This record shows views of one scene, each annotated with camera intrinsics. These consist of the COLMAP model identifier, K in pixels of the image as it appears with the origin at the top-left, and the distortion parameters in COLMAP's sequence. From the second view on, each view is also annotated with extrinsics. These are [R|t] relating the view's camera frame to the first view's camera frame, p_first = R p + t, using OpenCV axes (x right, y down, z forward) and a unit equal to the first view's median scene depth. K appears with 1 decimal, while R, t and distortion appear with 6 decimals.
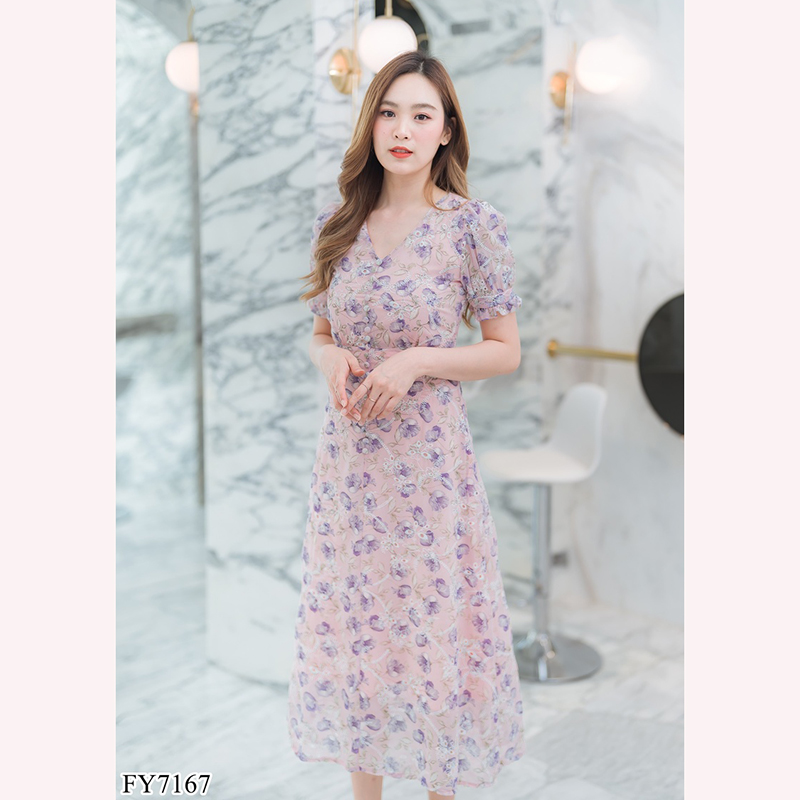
lens RADIAL K [[1218.9, 0, 397.5], [0, 1218.9, 322.4], [0, 0, 1]] dist [0.106698, 0.193428]
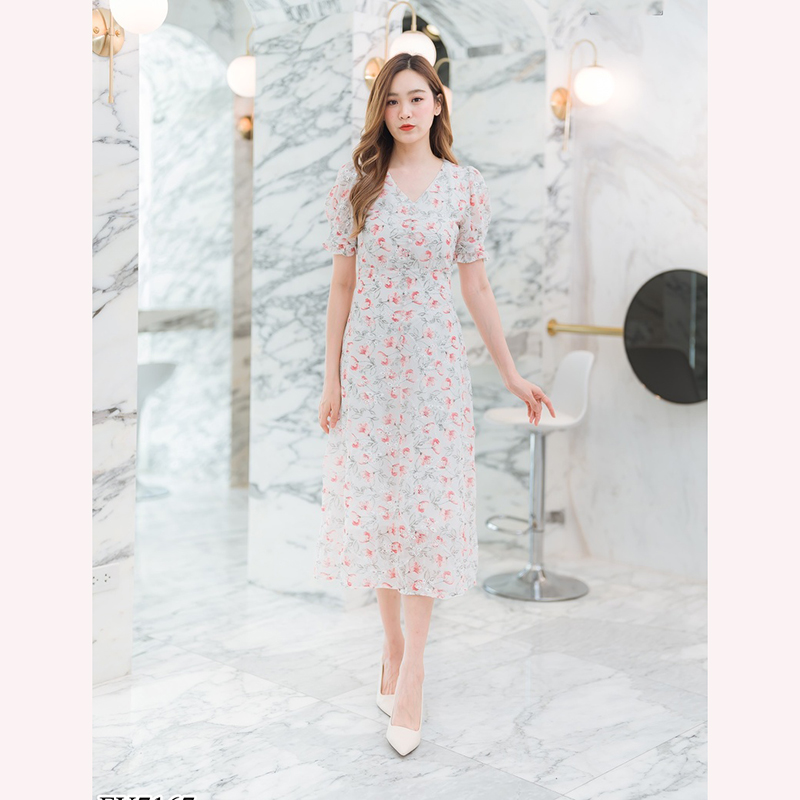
lens RADIAL K [[1274.8, 0, 399.1], [0, 1274.8, 295.4], [0, 0, 1]] dist [0.098895, 0.167977]
pose [[0.999666, 0.019161, -0.017317, 0.004647], [-0.020337, 0.997302, -0.070531, 0.093951], [0.015919, 0.070860, 0.997359, -0.233713]]
